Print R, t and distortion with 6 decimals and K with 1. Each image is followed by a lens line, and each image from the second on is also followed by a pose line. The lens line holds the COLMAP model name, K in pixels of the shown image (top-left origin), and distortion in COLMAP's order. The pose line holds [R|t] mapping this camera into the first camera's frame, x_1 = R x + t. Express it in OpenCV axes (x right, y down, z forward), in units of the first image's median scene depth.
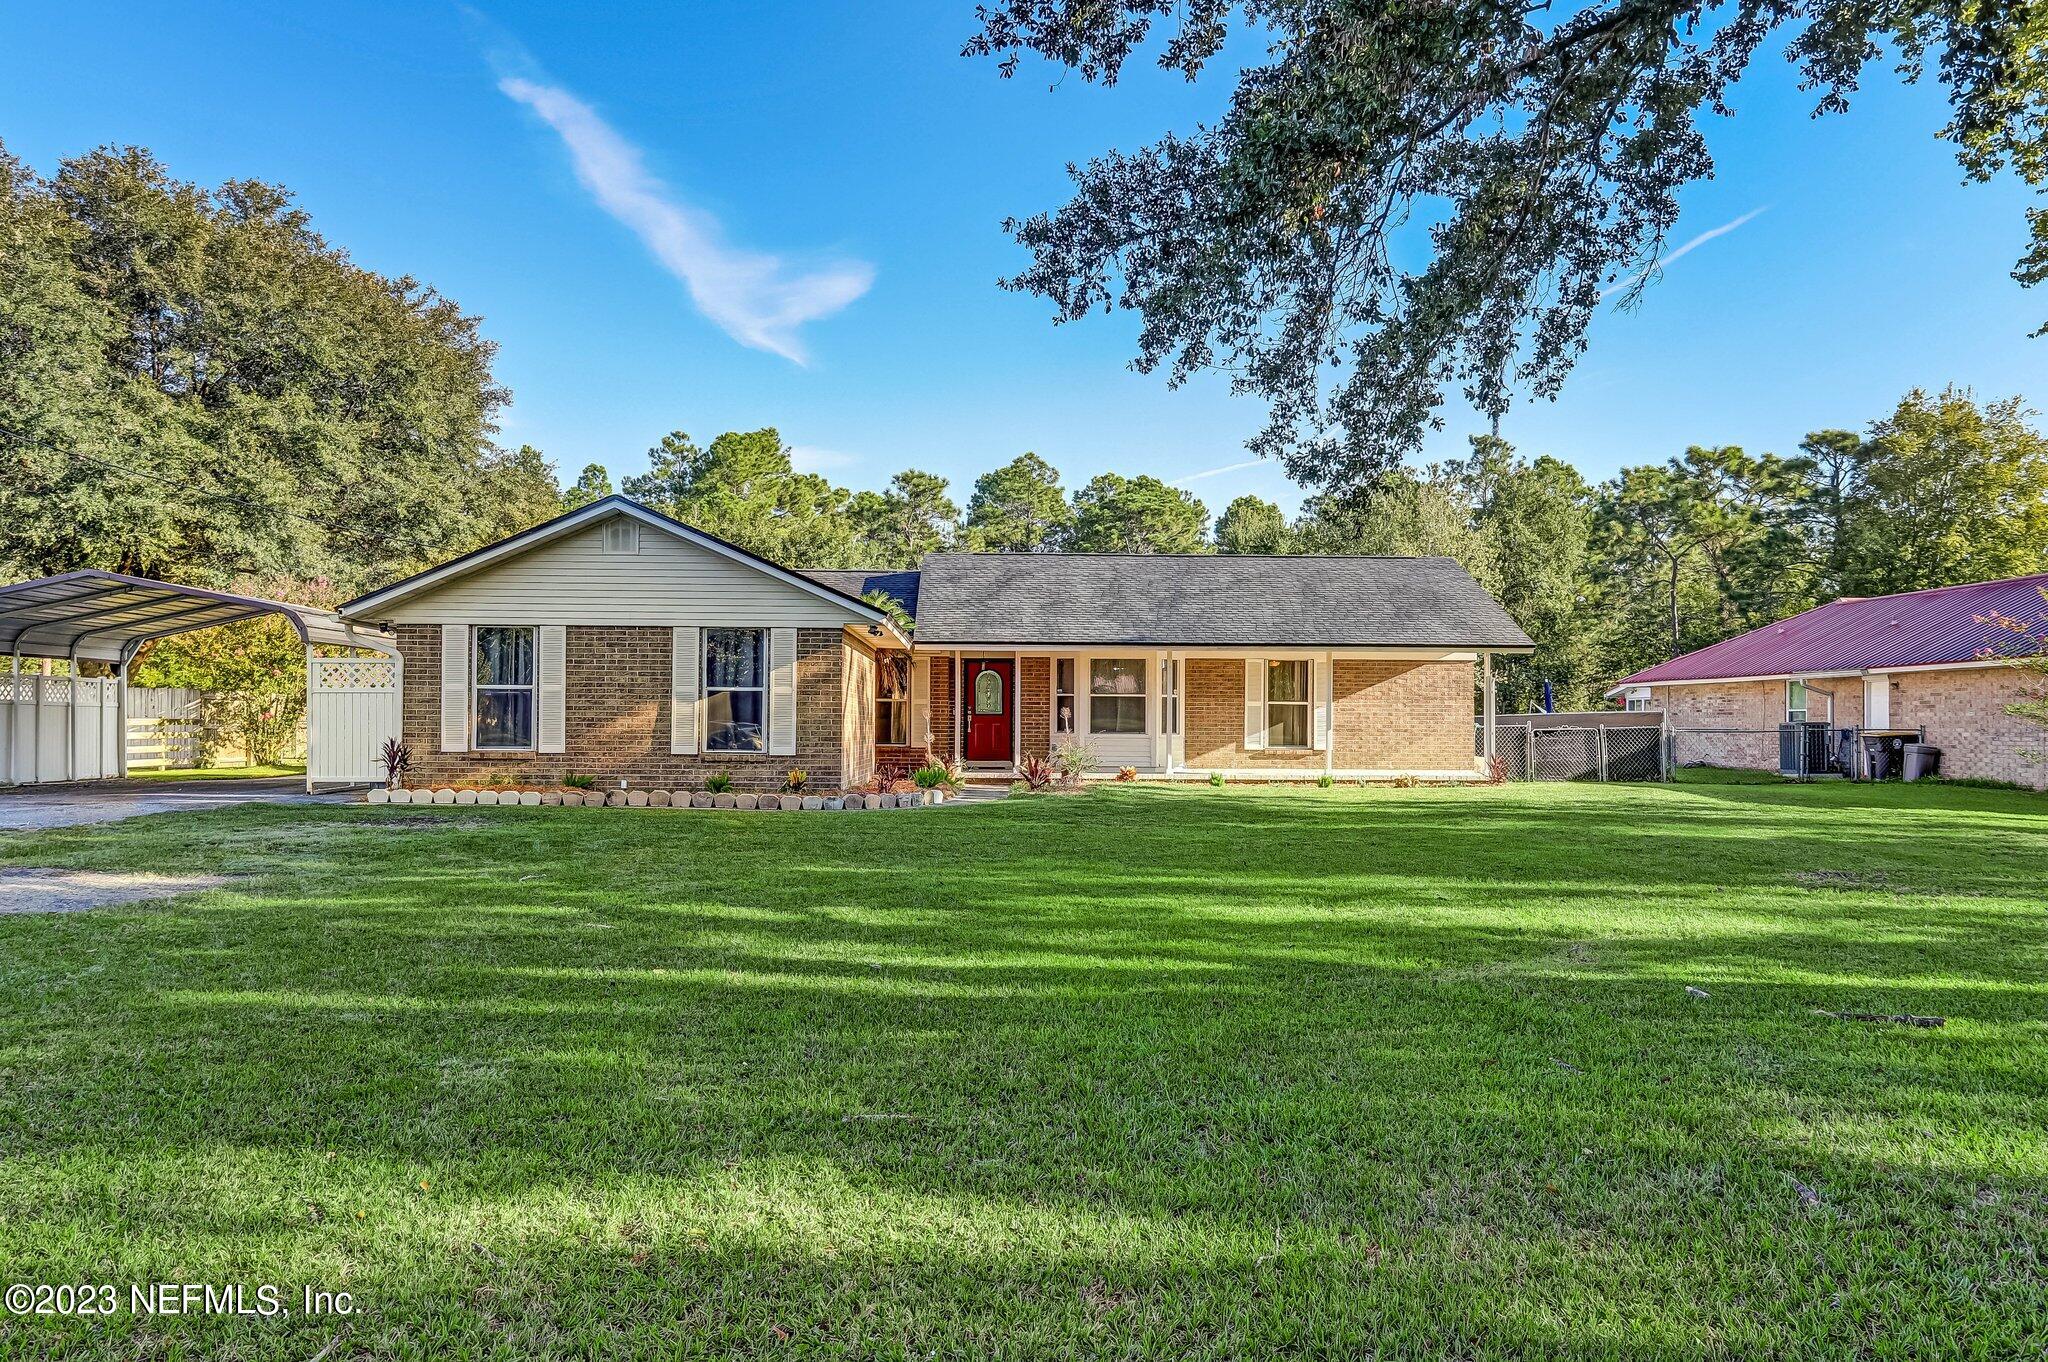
lens RADIAL K [[1670.5, 0, 1024.0], [0, 1670.5, 681.0], [0, 0, 1]] dist [0.012872, 0.005836]
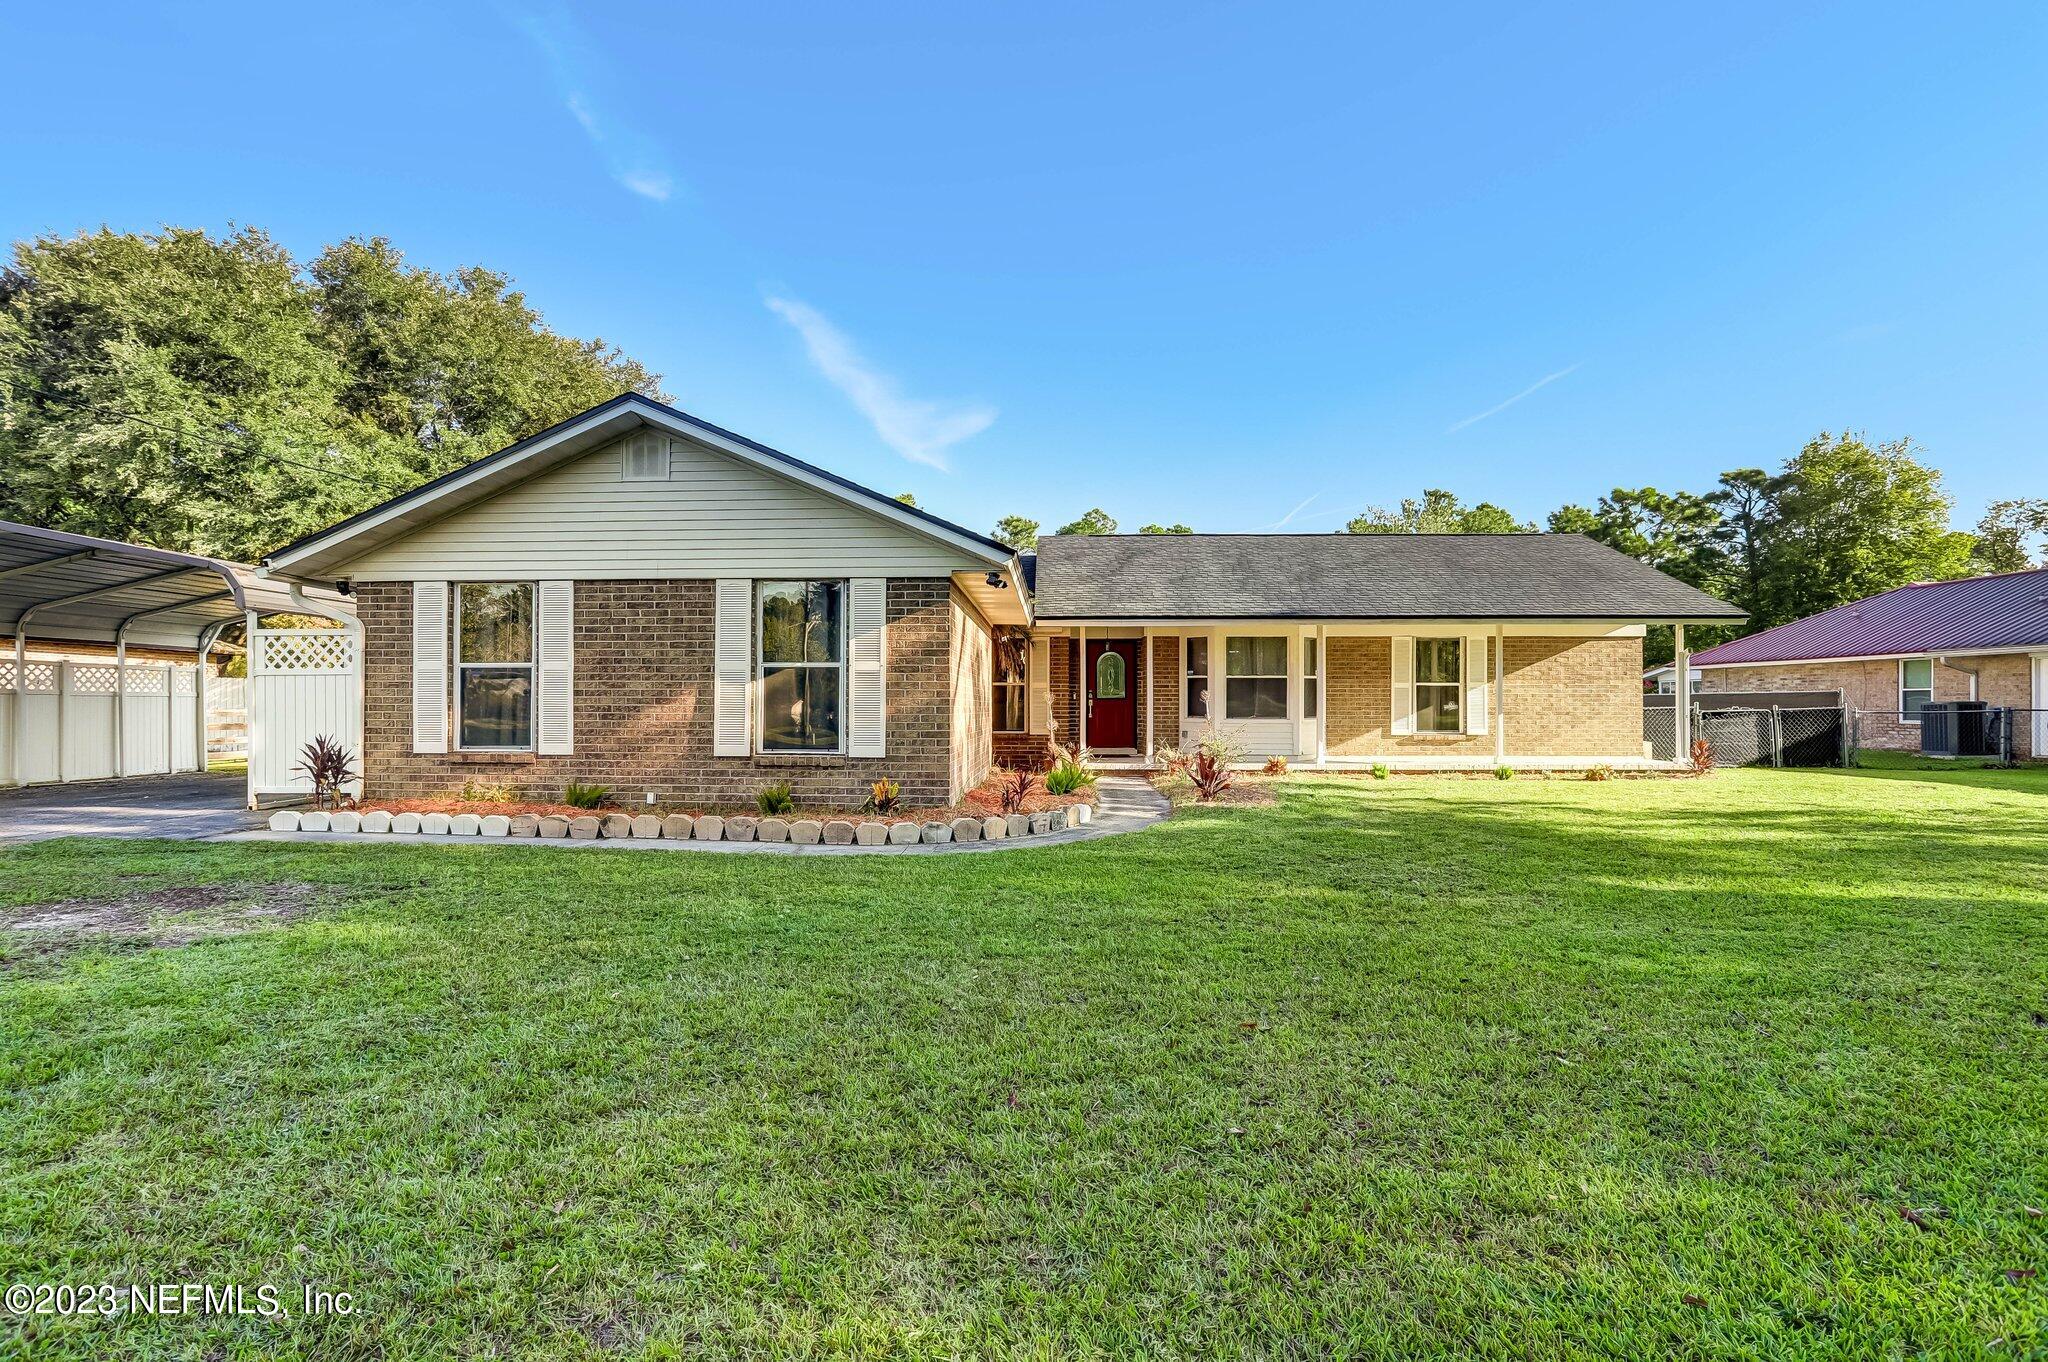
lens RADIAL K [[993.1, 0, 1024.0], [0, 993.1, 681.0], [0, 0, 1]] dist [0.000575, 0.000131]
pose [[0.998828, -0.007301, -0.047846, -0.044813], [0.007361, 0.999972, 0.001061, 0.009324], [0.047837, -0.001412, 0.998854, 0.452939]]
